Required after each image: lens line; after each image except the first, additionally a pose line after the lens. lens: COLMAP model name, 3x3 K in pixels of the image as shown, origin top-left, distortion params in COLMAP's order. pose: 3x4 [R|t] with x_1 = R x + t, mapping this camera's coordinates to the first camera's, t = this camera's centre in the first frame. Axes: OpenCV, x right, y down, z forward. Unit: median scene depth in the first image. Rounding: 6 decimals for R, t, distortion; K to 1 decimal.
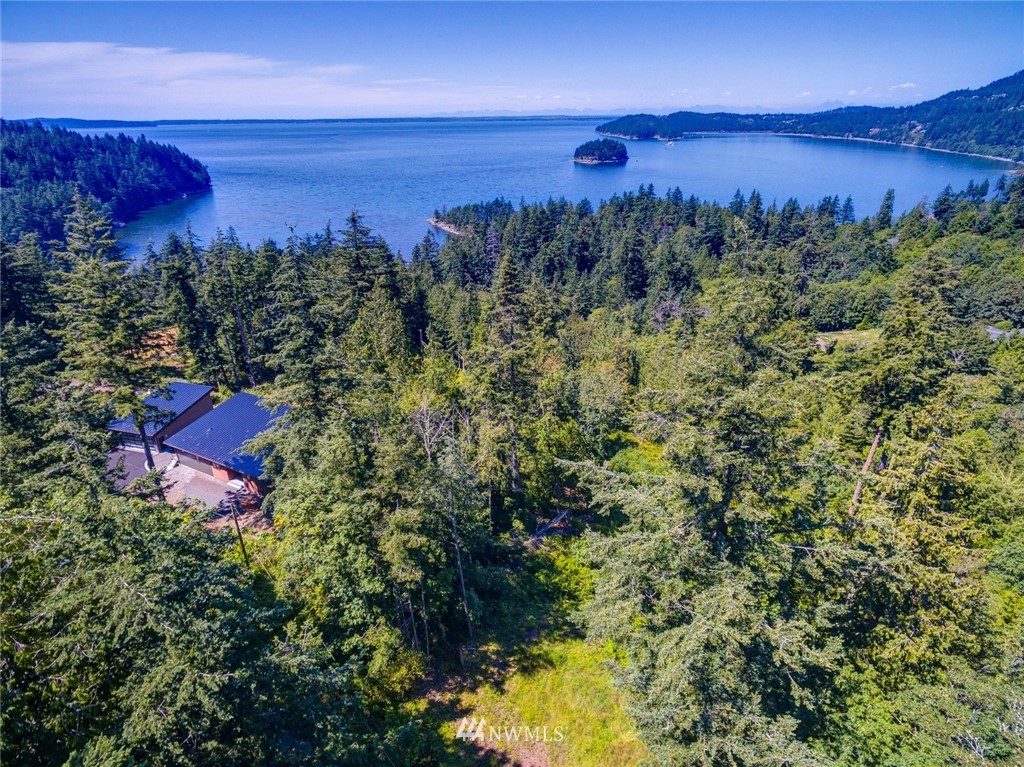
lens RADIAL K [[588.5, 0, 514.9], [0, 588.5, 386.2], [0, 0, 1]] dist [0.004418, -0.000731]
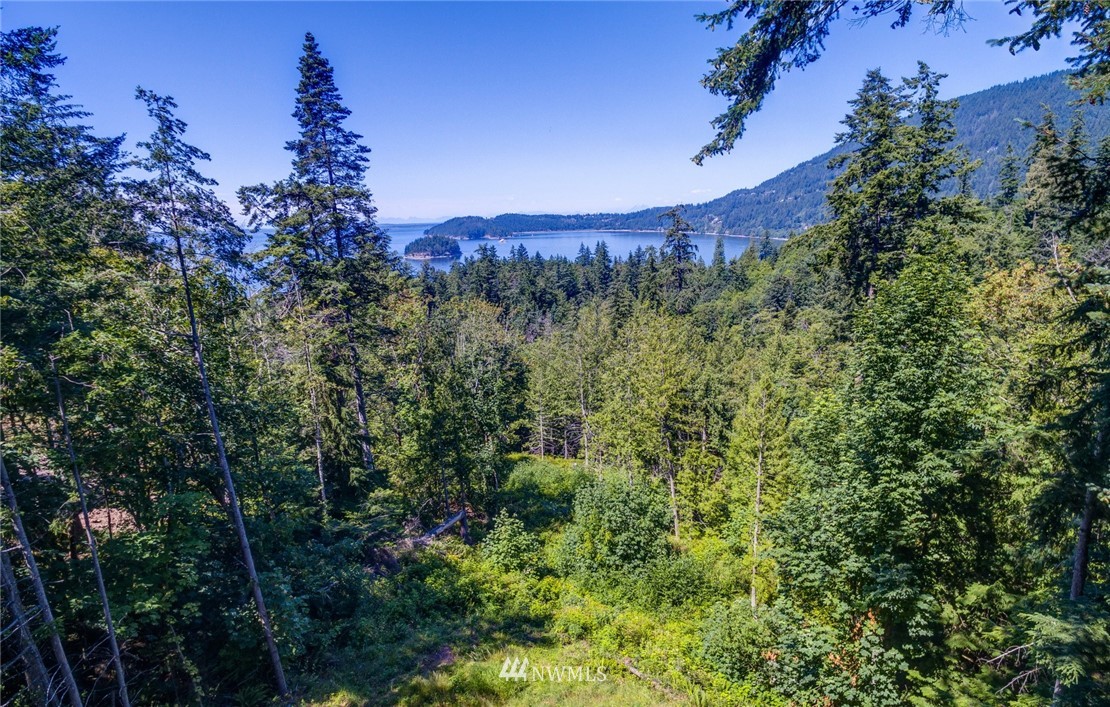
lens RADIAL K [[634.4, 0, 558.5], [0, 634.4, 387.8], [0, 0, 1]] dist [0.007715, -0.000973]
pose [[0.945888, -0.107752, 0.306081, -0.002436], [0.161006, 0.974803, -0.154391, 0.090732], [-0.281733, 0.195317, 0.939403, 0.142775]]
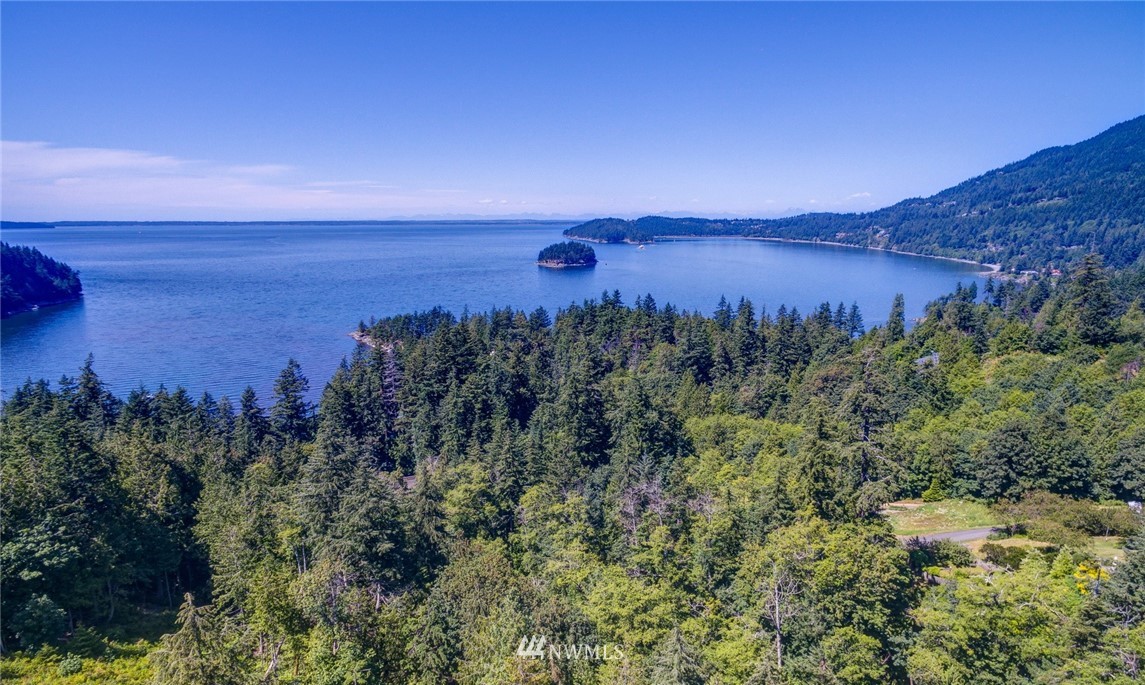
lens RADIAL K [[652.5, 0, 578.0], [0, 652.5, 376.2], [0, 0, 1]] dist [0.008074, 0.000119]
pose [[0.989752, -0.027030, 0.140216, 0.101536], [0.053885, 0.980024, -0.191442, -0.121446], [-0.132240, 0.197036, 0.971437, 0.330613]]
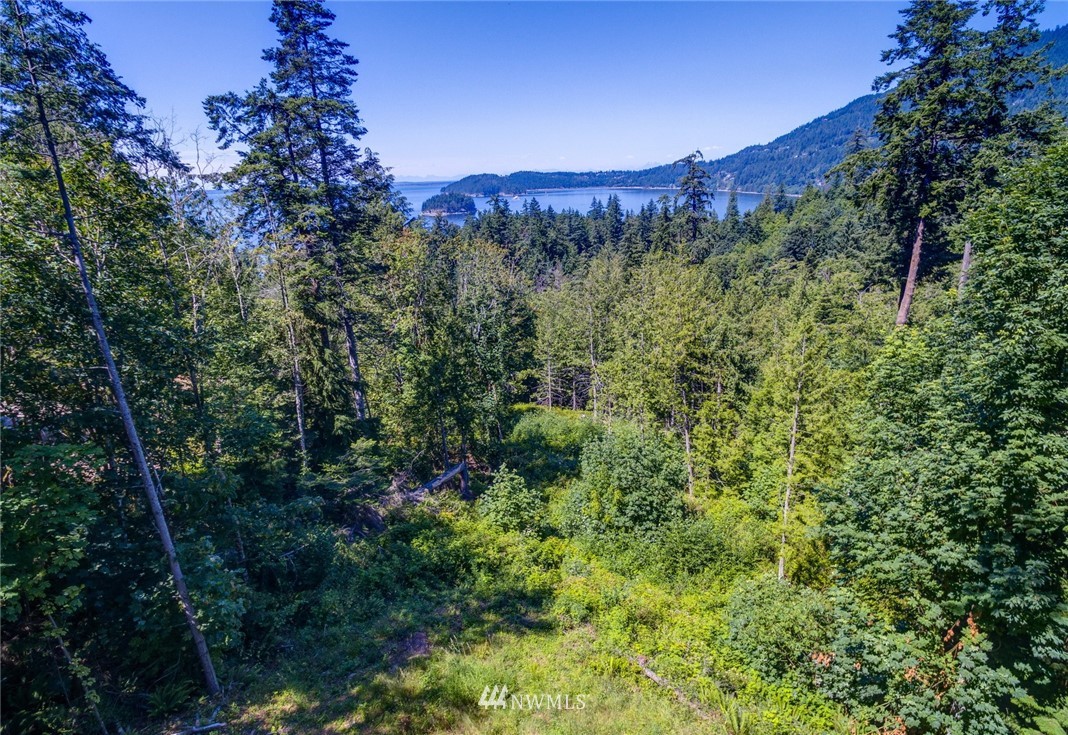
lens RADIAL K [[610.8, 0, 538.1], [0, 610.8, 372.4], [0, 0, 1]] dist [0.007661, -0.001179]
pose [[0.961346, -0.109596, 0.252591, 0.008352], [0.141910, 0.983359, -0.113432, 0.089861], [-0.235956, 0.144893, 0.960901, 0.173367]]
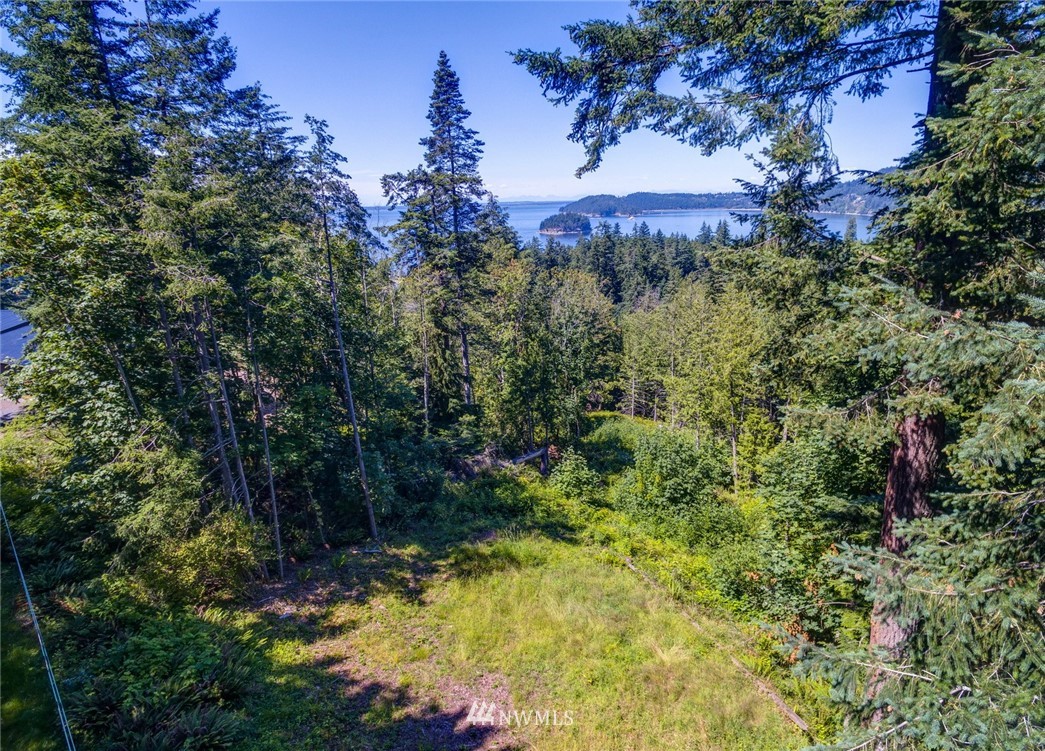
lens RADIAL K [[597.1, 0, 523.1], [0, 597.1, 369.0], [0, 0, 1]] dist [0.000307, 0.001089]
pose [[0.997553, -0.038356, 0.058455, 0.011270], [0.047330, 0.985848, -0.160821, 0.103139], [-0.051460, 0.163194, 0.985251, 0.114279]]
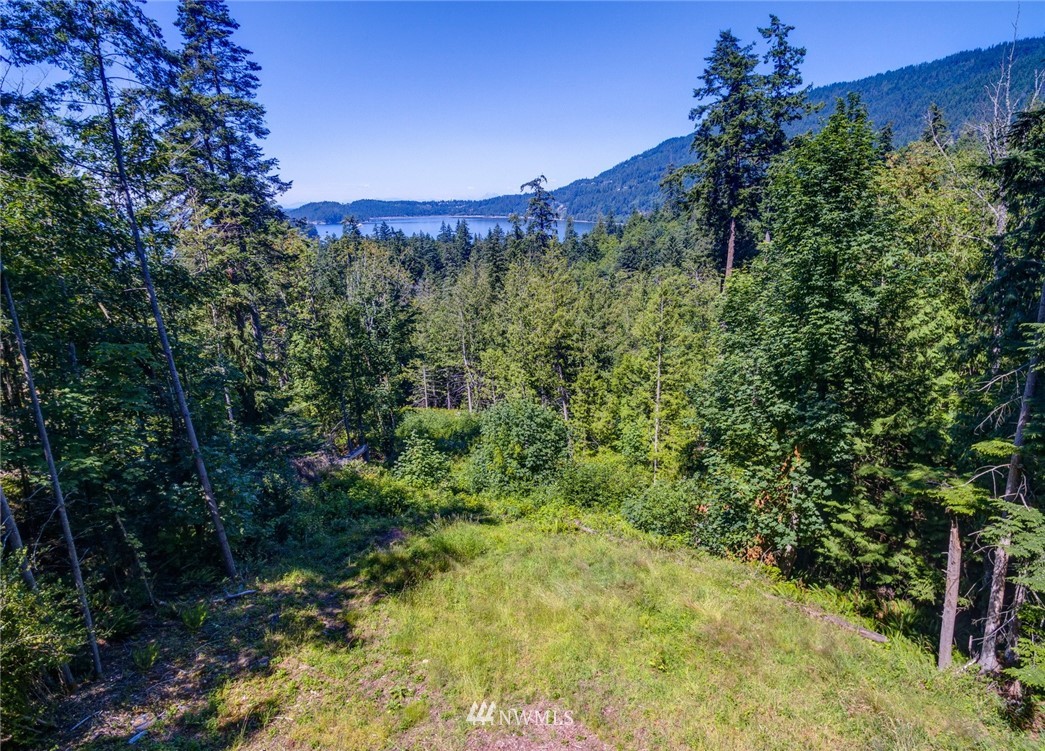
lens RADIAL K [[597.7, 0, 526.1], [0, 597.7, 365.0], [0, 0, 1]] dist [0.005042, 0.002953]
pose [[0.872862, -0.143418, 0.466416, -0.019846], [0.223691, 0.967089, -0.121249, 0.108660], [-0.433676, 0.210167, 0.876216, 0.158795]]
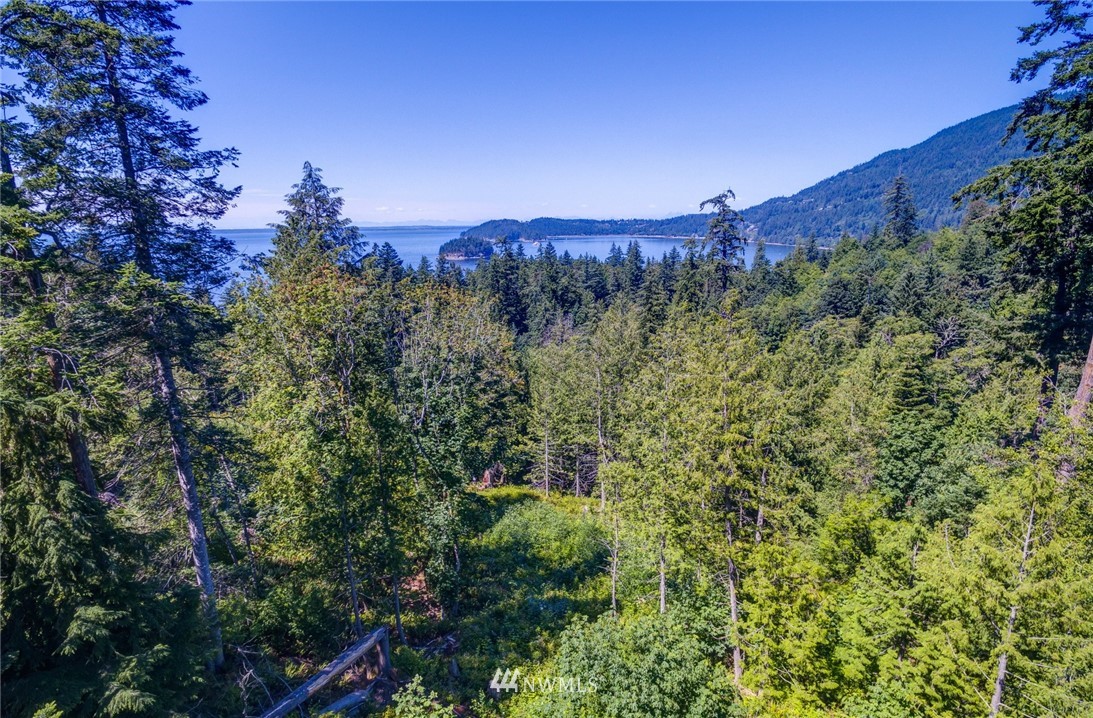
lens RADIAL K [[624.8, 0, 548.6], [0, 624.8, 376.8], [0, 0, 1]] dist [0.007091, -0.000785]
pose [[0.966248, -0.067596, 0.248588, 0.046759], [0.115339, 0.976356, -0.182826, 0.062319], [-0.230352, 0.205327, 0.951198, 0.253259]]
